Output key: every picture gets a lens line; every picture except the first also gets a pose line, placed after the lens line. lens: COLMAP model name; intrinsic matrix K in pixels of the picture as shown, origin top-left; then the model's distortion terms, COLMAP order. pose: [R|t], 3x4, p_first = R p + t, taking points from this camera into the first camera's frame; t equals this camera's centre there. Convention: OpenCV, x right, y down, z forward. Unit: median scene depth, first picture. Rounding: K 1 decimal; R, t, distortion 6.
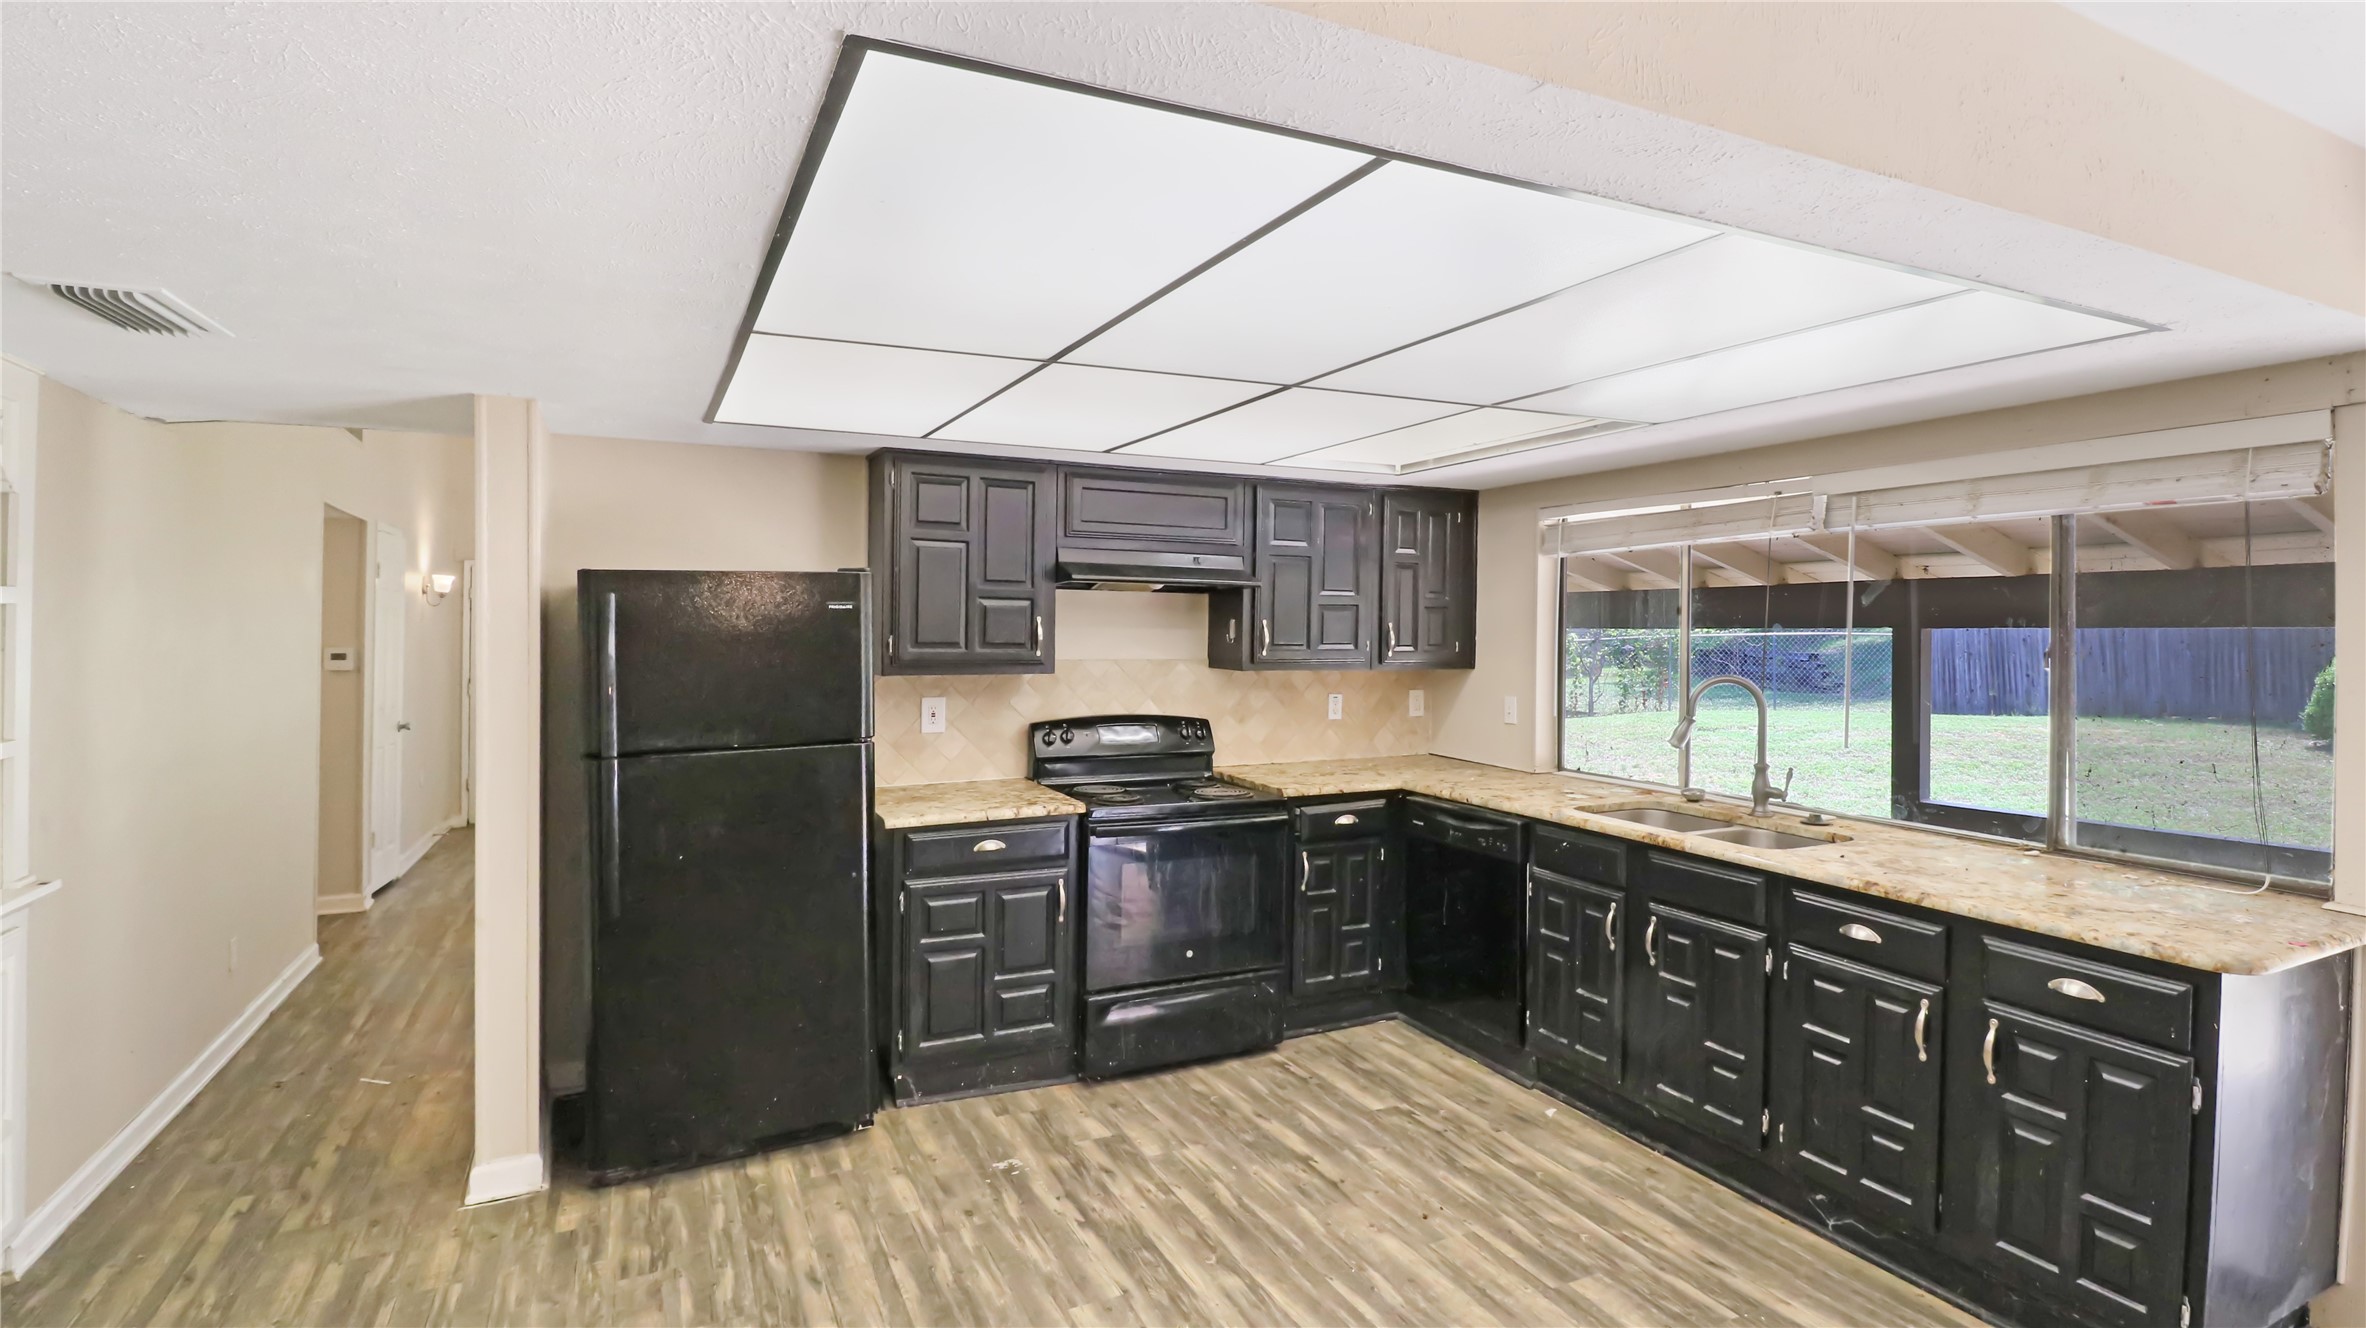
lens RADIAL K [[1127.7, 0, 1168.0], [0, 1127.7, 635.1], [0, 0, 1]] dist [0.011993, -0.015986]
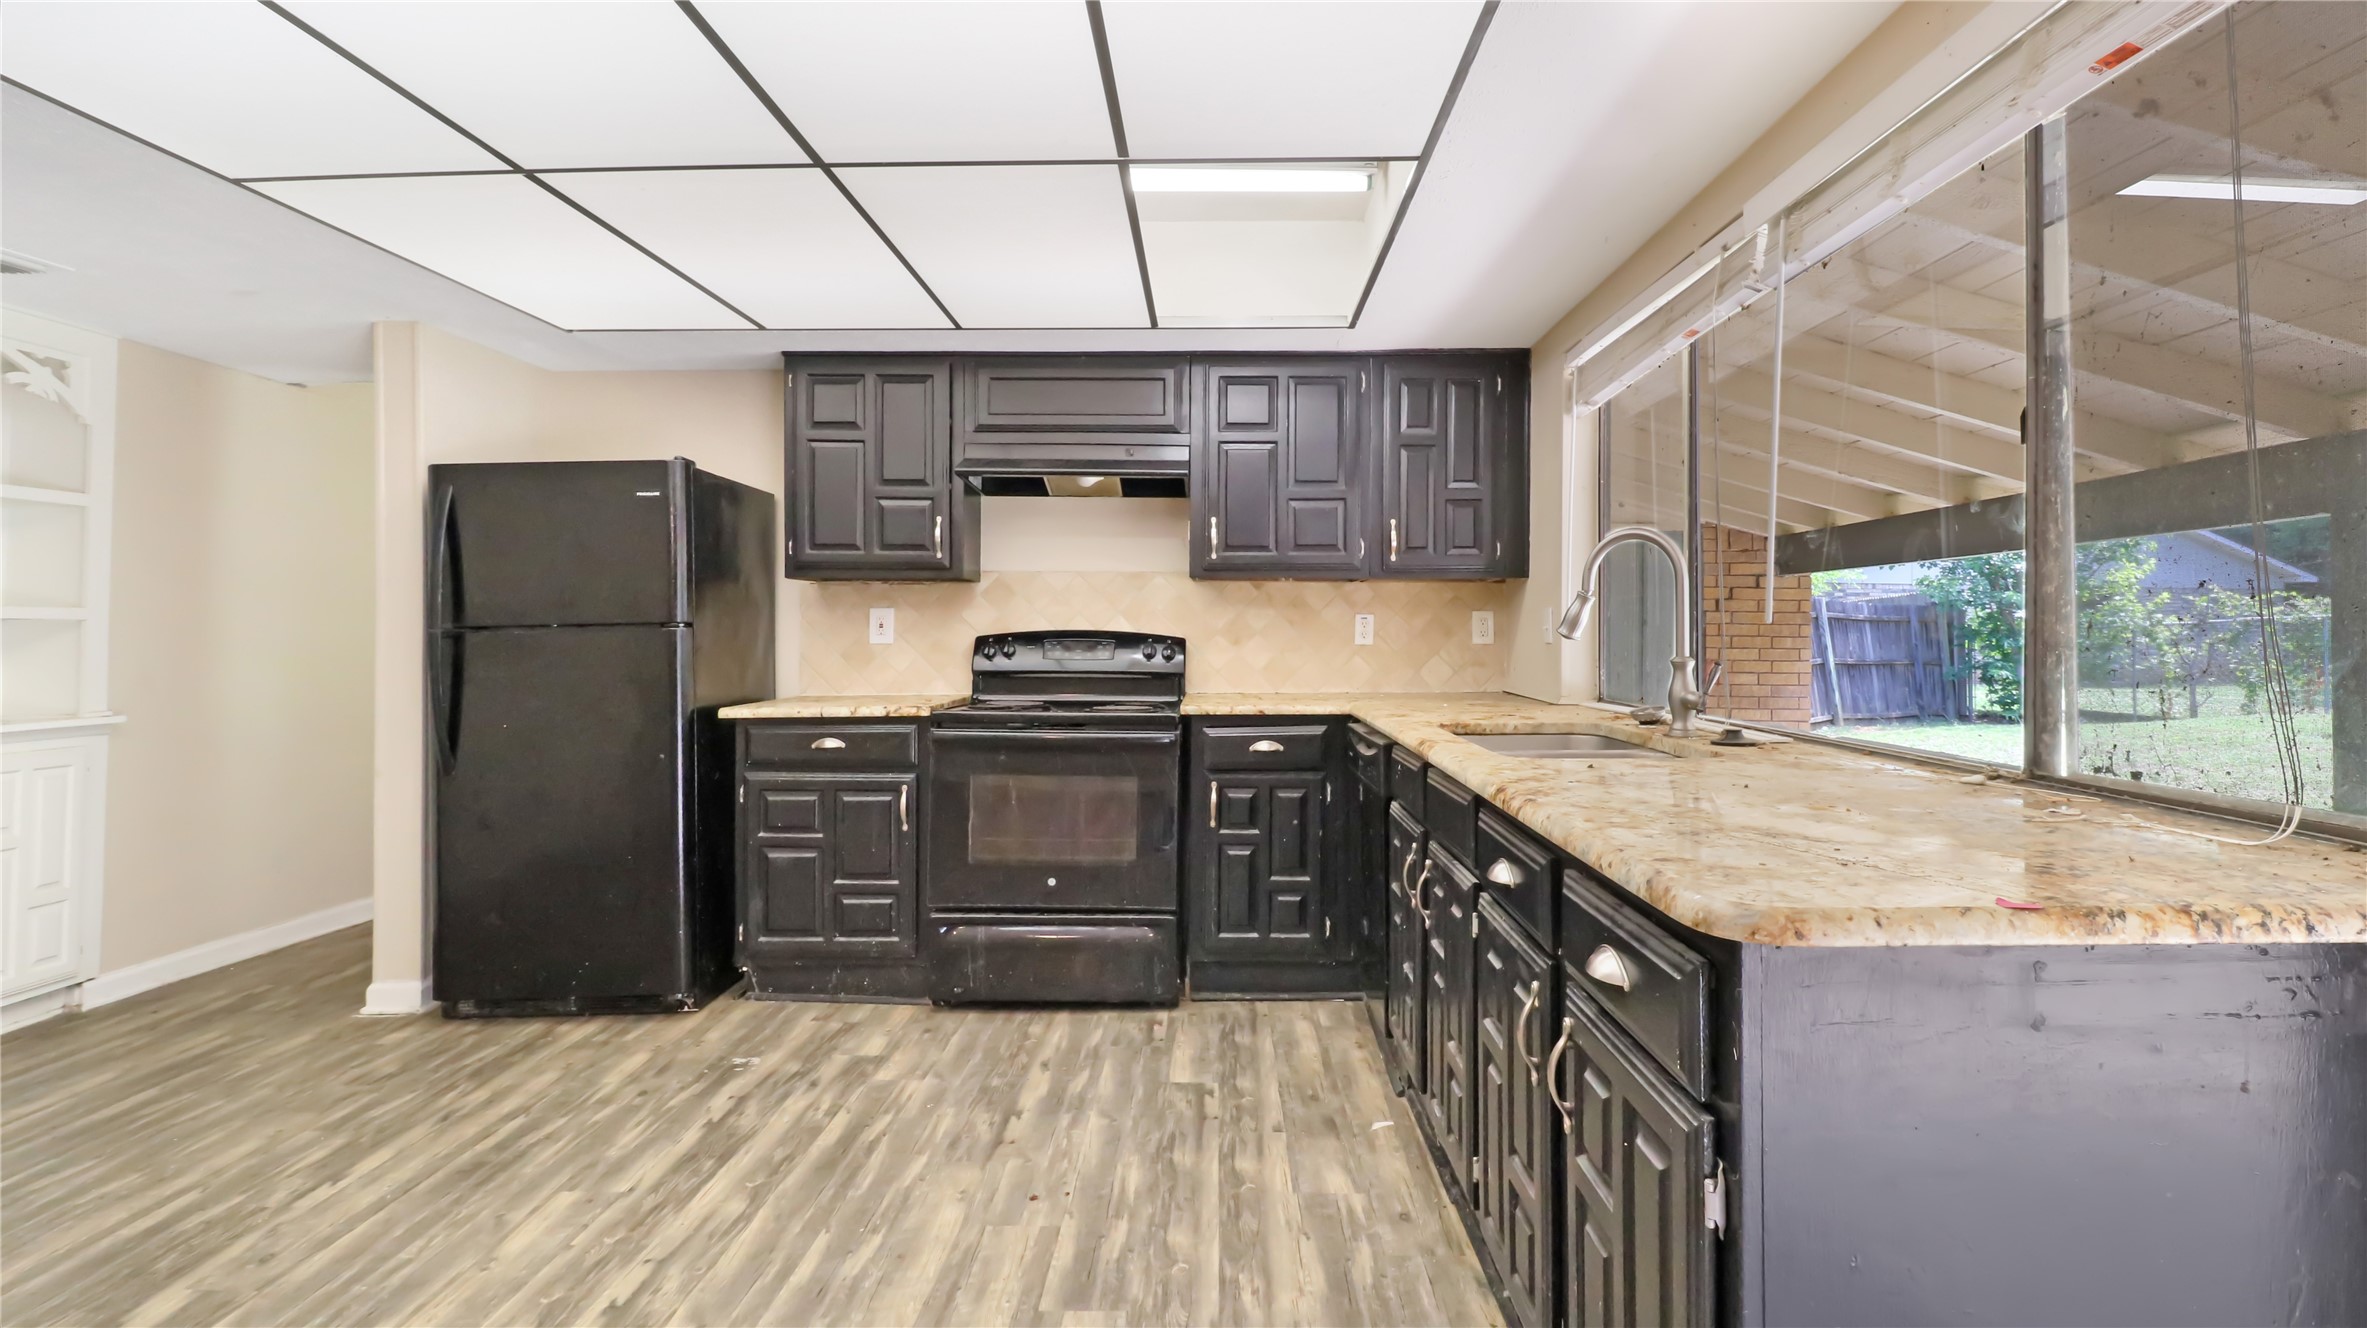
lens RADIAL K [[1106.1, 0, 1191.6], [0, 1106.1, 644.2], [0, 0, 1]] dist [0.002439, -0.000304]
pose [[0.899440, -0.003817, -0.437028, 0.540080], [0.002606, 0.999991, -0.003370, 0.106046], [0.437037, 0.001892, 0.899442, 0.285049]]
